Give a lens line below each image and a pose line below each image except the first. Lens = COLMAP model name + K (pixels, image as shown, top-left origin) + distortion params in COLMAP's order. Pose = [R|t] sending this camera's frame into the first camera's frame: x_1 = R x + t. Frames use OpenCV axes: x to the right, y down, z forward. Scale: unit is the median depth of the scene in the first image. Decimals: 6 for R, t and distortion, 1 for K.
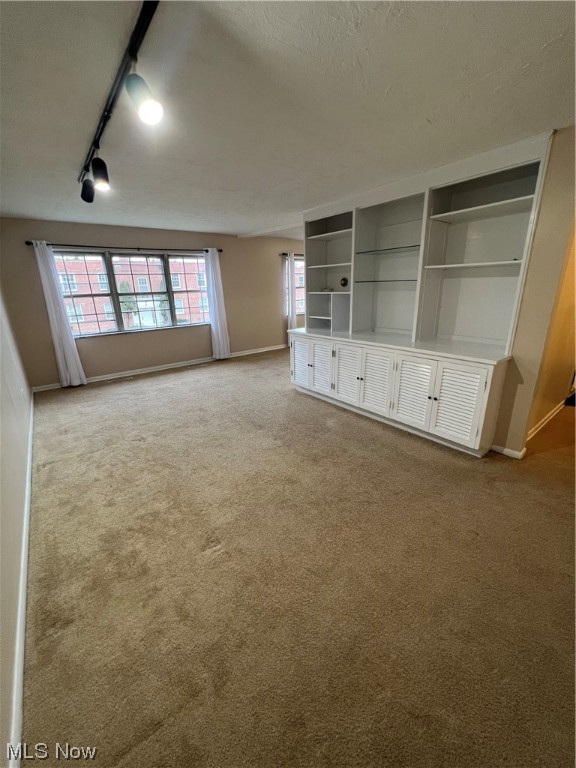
lens RADIAL K [[304.3, 0, 285.7], [0, 304.3, 371.8], [0, 0, 1]] dist [-0.000409, 0.000001]
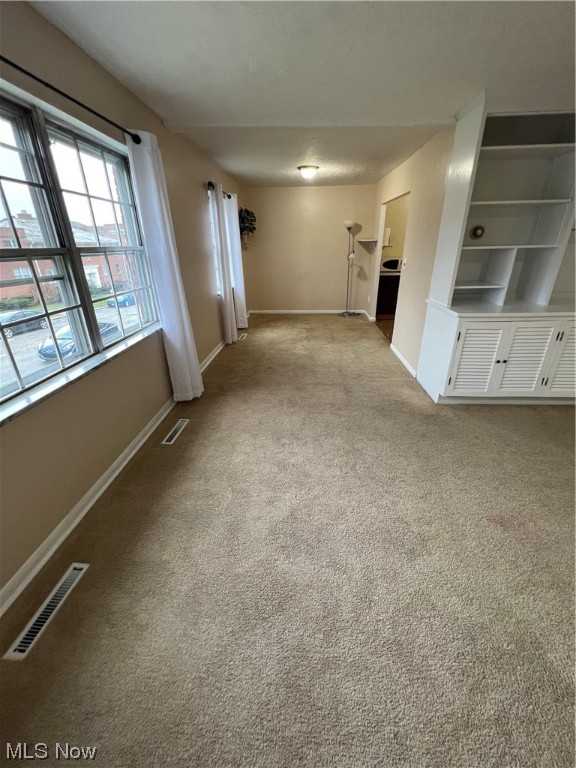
lens RADIAL K [[304.3, 0, 285.7], [0, 304.3, 371.8], [0, 0, 1]] dist [-0.000409, 0.000001]
pose [[0.665031, -0.277465, 0.693359, -0.587050], [0.207032, 0.960528, 0.185806, -0.185175], [-0.717546, 0.019981, 0.696225, 0.749956]]
